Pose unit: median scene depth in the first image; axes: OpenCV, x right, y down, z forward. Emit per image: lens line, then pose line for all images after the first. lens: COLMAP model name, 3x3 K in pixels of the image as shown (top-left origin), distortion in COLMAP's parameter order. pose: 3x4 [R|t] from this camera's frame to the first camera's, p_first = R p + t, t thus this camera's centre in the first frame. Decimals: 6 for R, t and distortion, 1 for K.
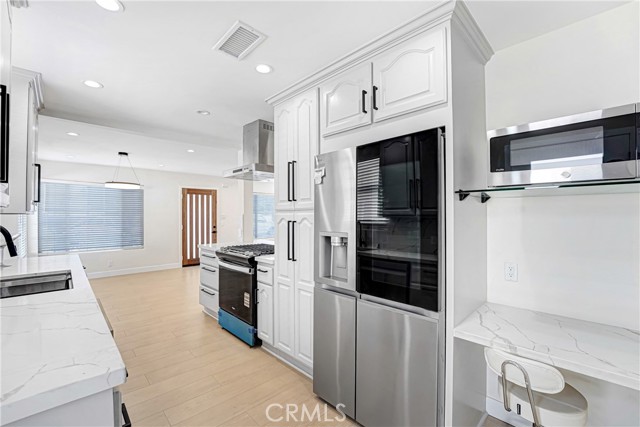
lens RADIAL K [[267.3, 0, 320.2], [0, 267.3, 214.8], [0, 0, 1]] dist [-0.012808, 0.000125]
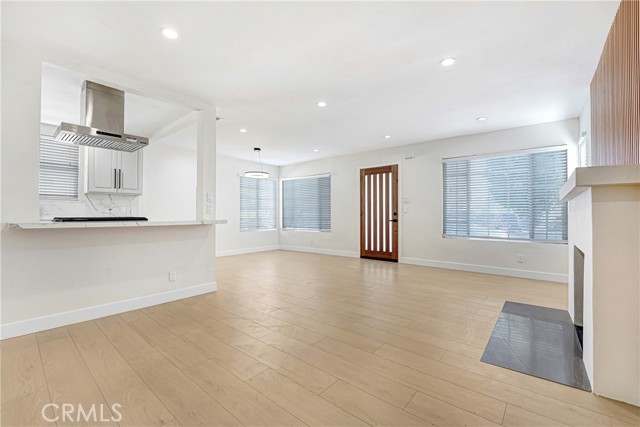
lens RADIAL K [[267.3, 0, 321.0], [0, 267.3, 212.2], [0, 0, 1]] dist [-0.012808, 0.000125]
pose [[0.126122, -0.005537, -0.991999, 0.348197], [0.000587, 0.999985, -0.005507, 0.047704], [0.992015, 0.000112, 0.126124, 0.744294]]
